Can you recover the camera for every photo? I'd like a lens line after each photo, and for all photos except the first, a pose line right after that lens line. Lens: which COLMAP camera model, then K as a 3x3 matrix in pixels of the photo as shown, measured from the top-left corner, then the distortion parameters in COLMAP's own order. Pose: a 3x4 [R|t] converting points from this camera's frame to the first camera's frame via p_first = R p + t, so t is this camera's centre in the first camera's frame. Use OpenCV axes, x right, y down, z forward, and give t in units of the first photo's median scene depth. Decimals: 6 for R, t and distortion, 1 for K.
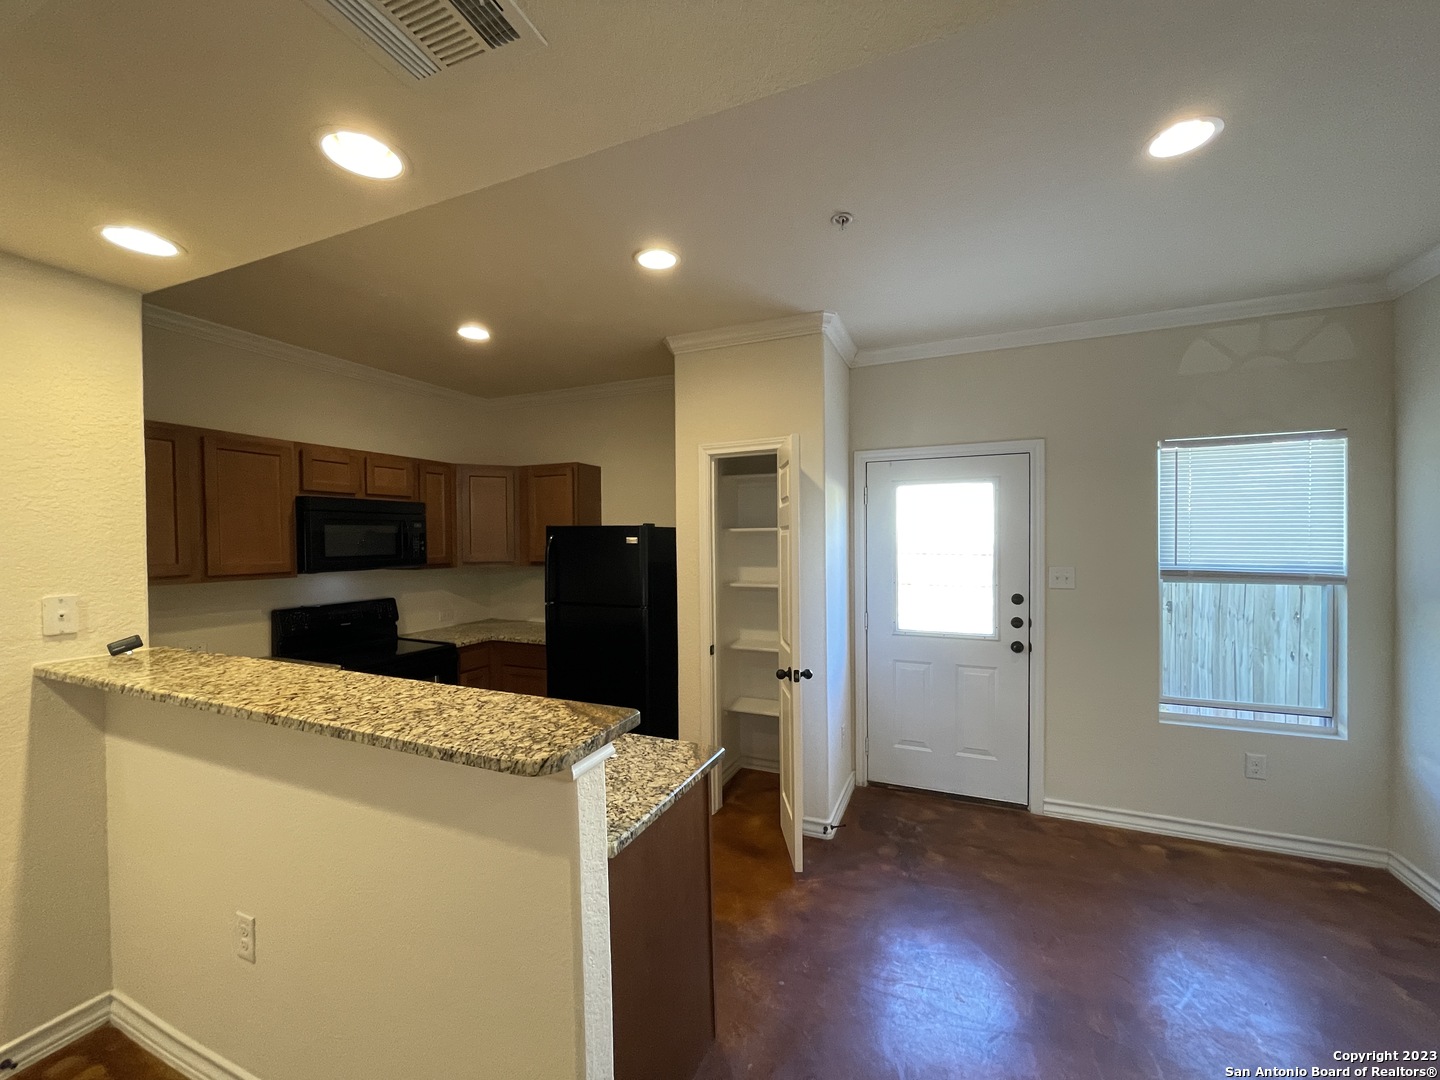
lens RADIAL K [[576.8, 0, 714.0], [0, 576.8, 546.9], [0, 0, 1]] dist [-0.008205, 0.000027]
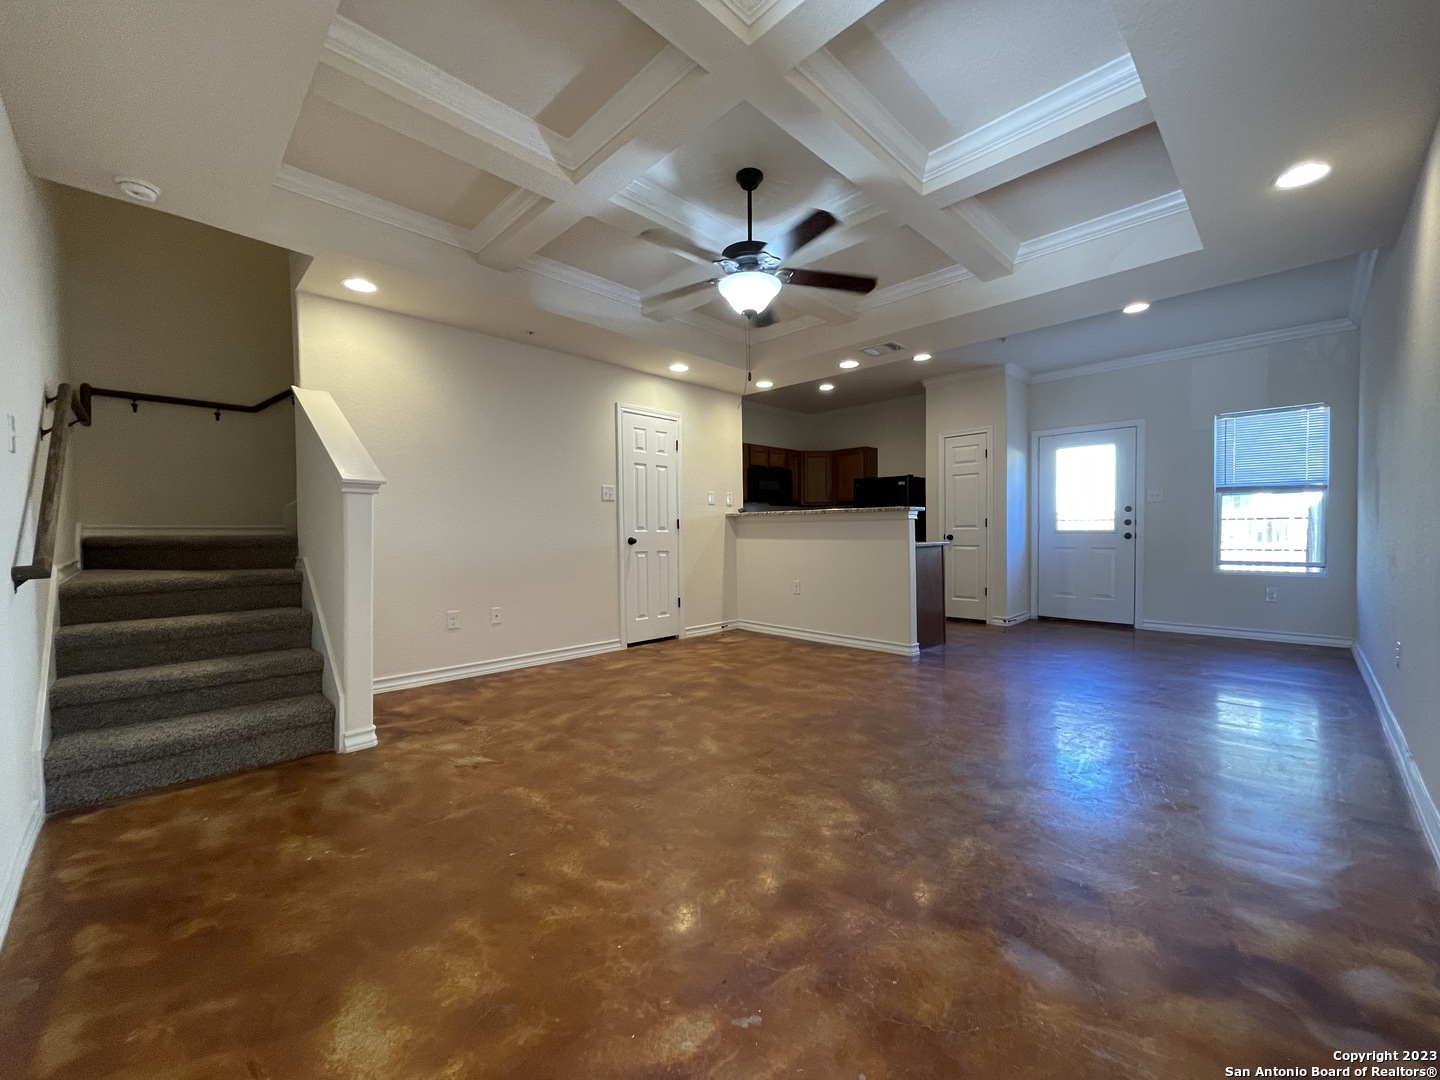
lens RADIAL K [[576.8, 0, 714.0], [0, 576.8, 546.9], [0, 0, 1]] dist [-0.008205, 0.000027]
pose [[0.928168, 0.010505, -0.372013, -0.002134], [-0.004673, 0.999852, 0.016574, 0.185859], [0.372132, -0.013645, 0.928079, -1.137985]]
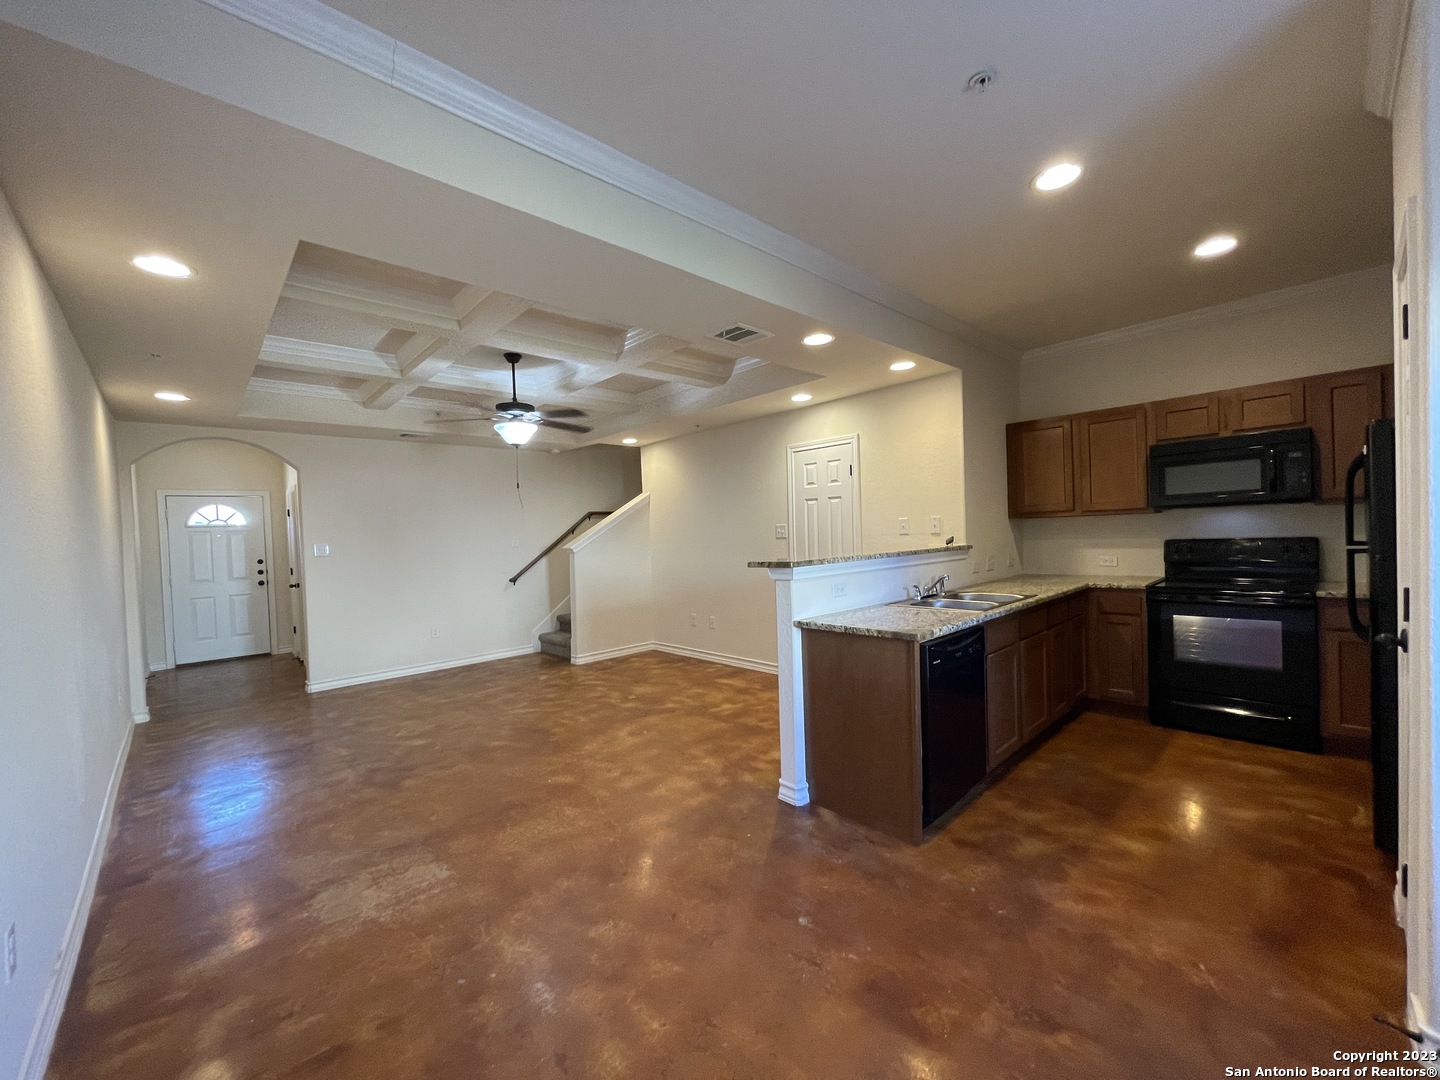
lens RADIAL K [[576.8, 0, 714.0], [0, 576.8, 546.9], [0, 0, 1]] dist [-0.008205, 0.000027]
pose [[-0.394024, 0.048147, -0.917838, 0.765178], [0.031806, 0.998743, 0.038737, 0.048274], [0.918550, -0.013930, -0.395060, 0.610143]]
